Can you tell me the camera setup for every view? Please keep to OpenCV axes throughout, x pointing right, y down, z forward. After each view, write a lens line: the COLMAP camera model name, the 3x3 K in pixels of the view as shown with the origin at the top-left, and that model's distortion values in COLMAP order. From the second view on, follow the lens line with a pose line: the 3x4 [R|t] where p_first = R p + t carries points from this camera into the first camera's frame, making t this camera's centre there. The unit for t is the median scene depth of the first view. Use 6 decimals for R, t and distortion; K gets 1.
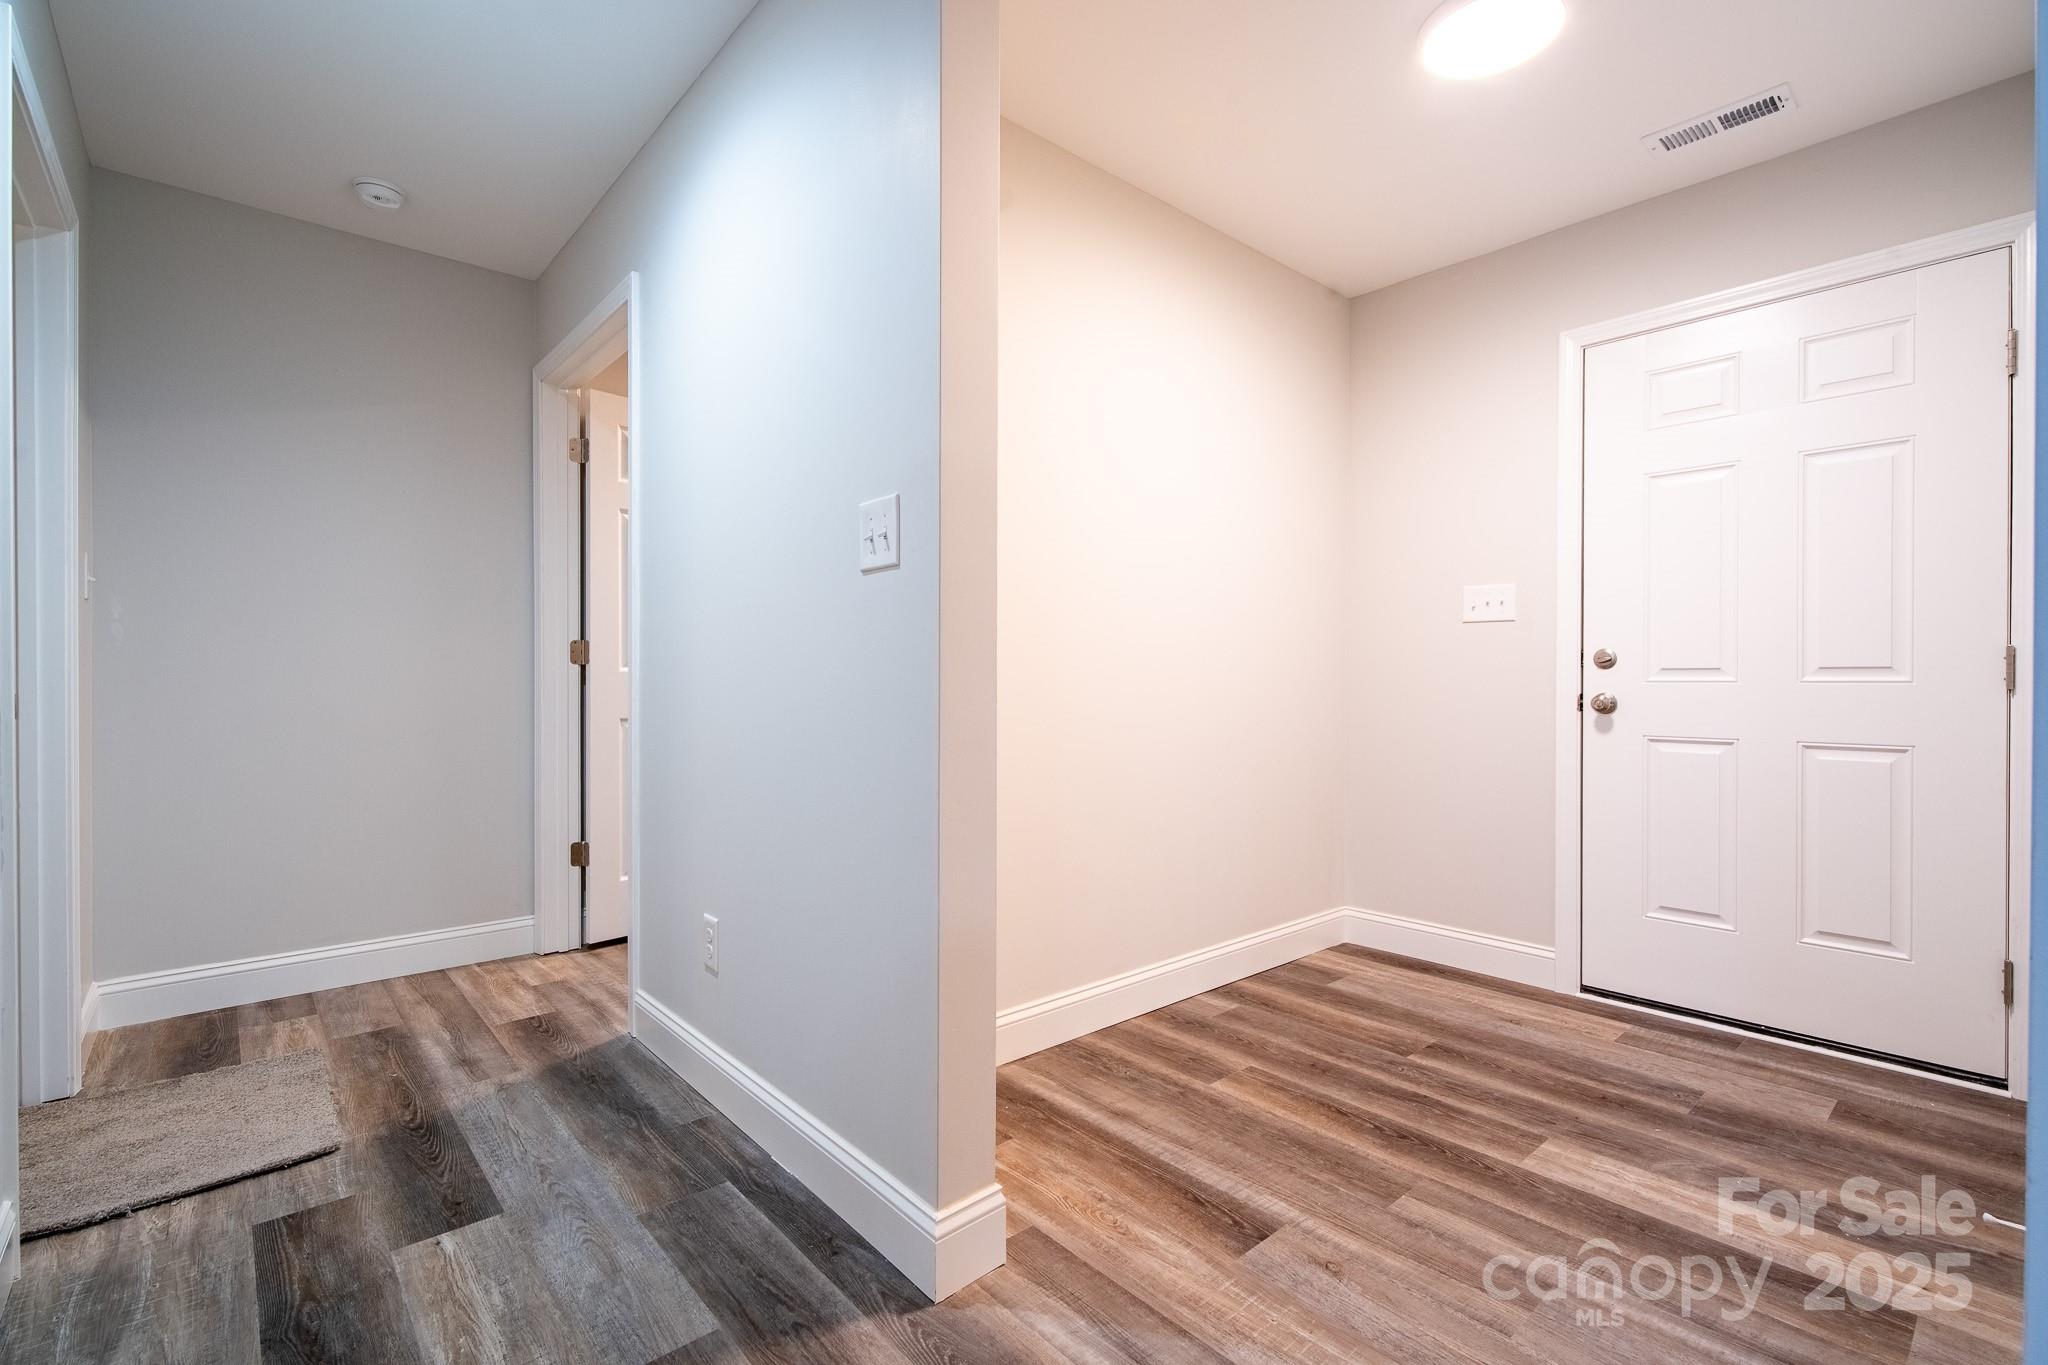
lens RADIAL K [[911.8, 0, 1077.0], [0, 911.8, 684.9], [0, 0, 1]] dist [0.016248, -0.005567]
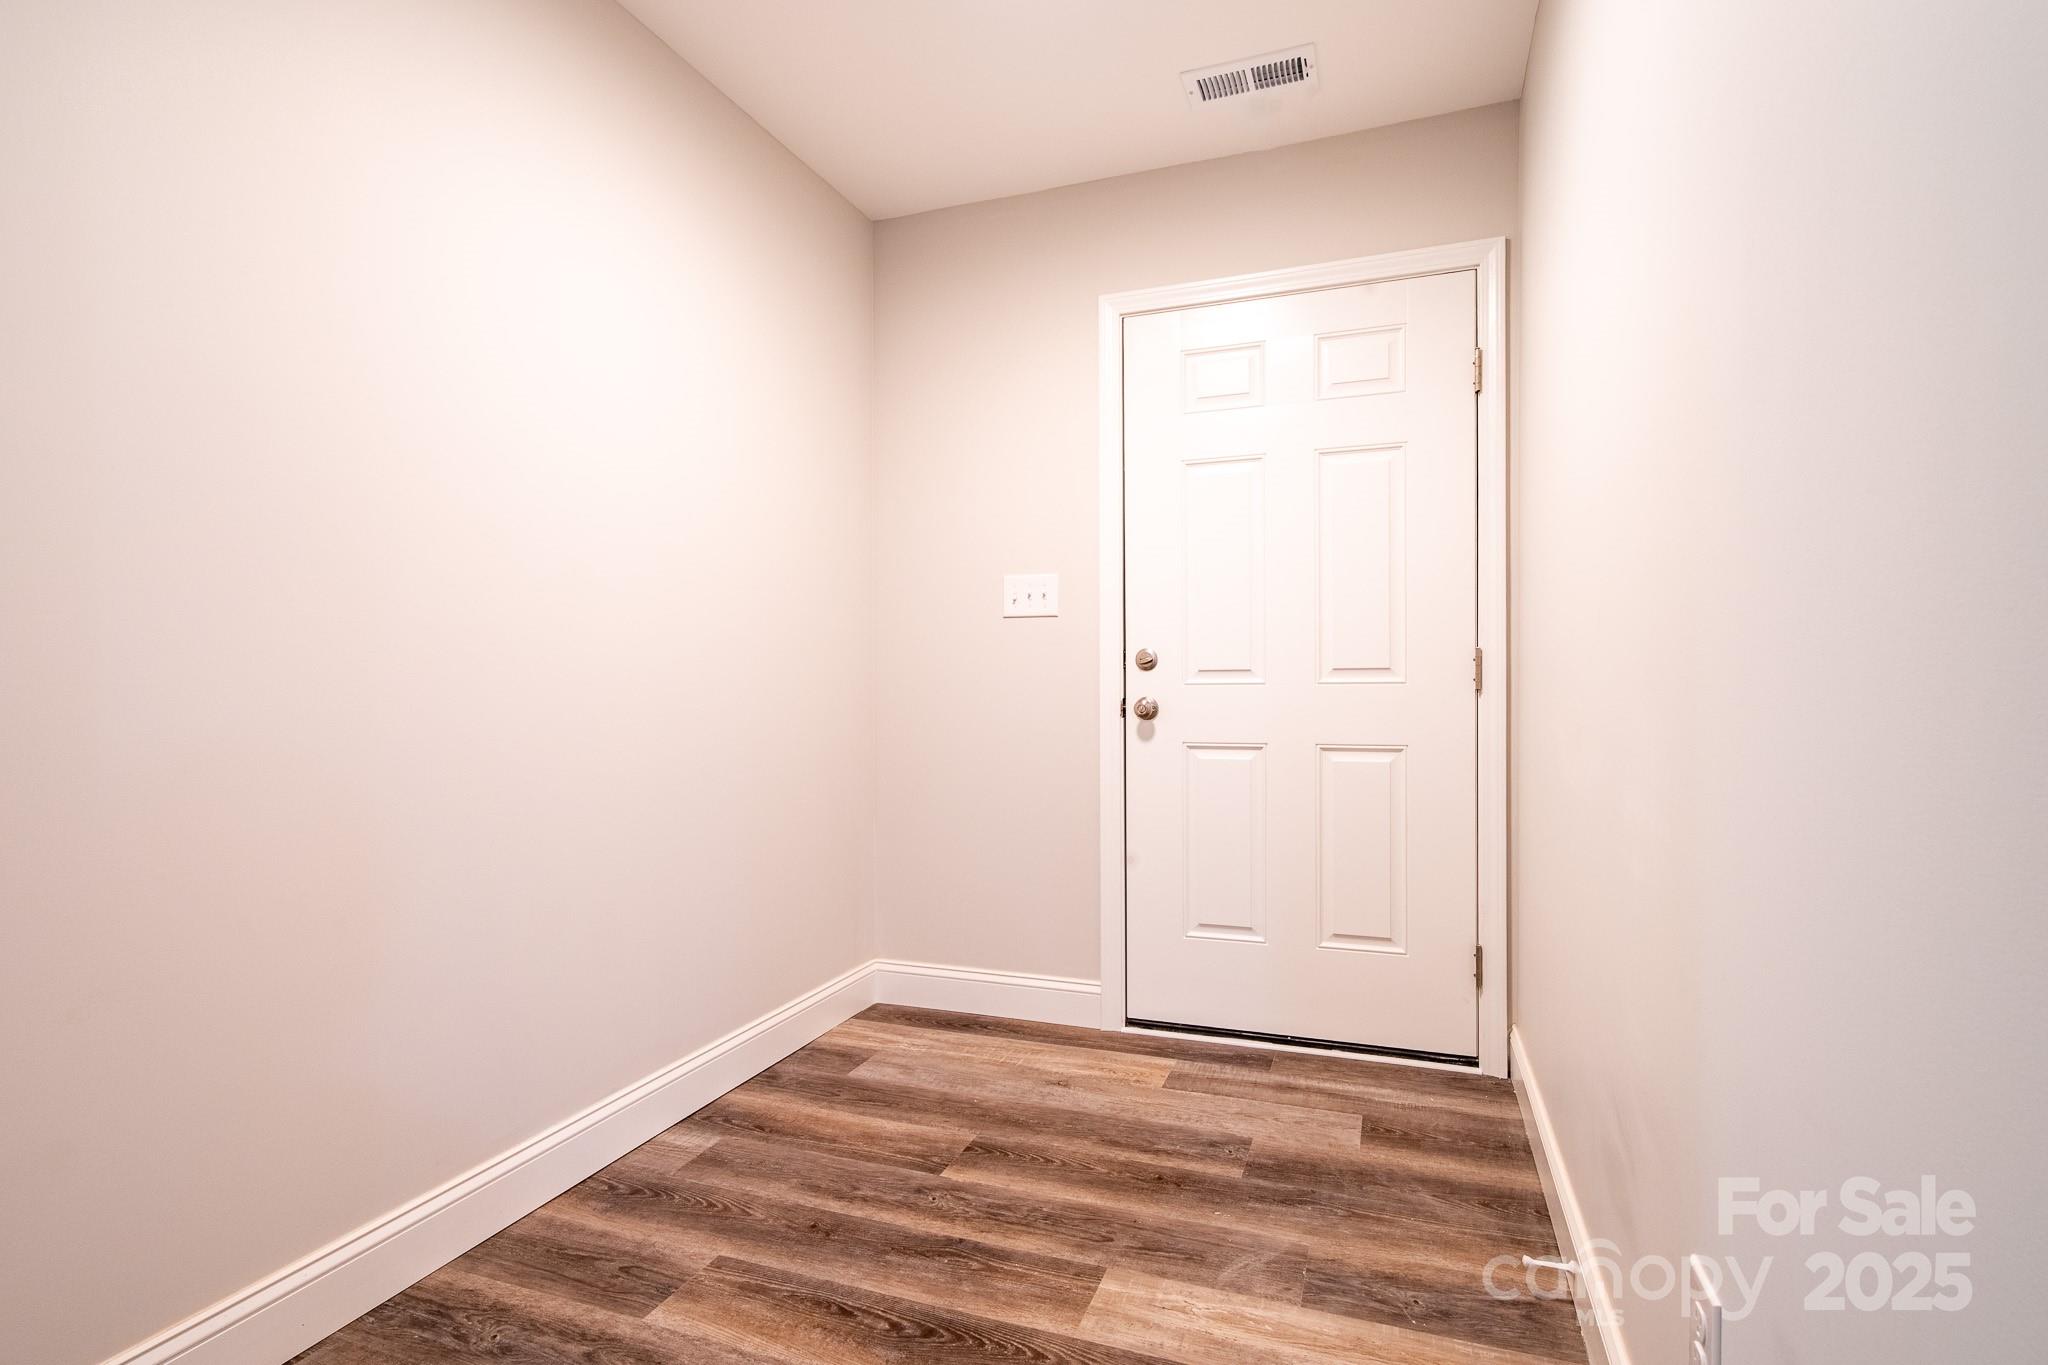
lens RADIAL K [[920.1, 0, 1020.3], [0, 920.1, 662.2], [0, 0, 1]] dist [0.002695, -0.000237]
pose [[0.915524, 0.002250, 0.402257, 0.102086], [0.009407, 0.999591, -0.027001, -0.002588], [-0.402154, 0.028504, 0.915128, 0.234451]]
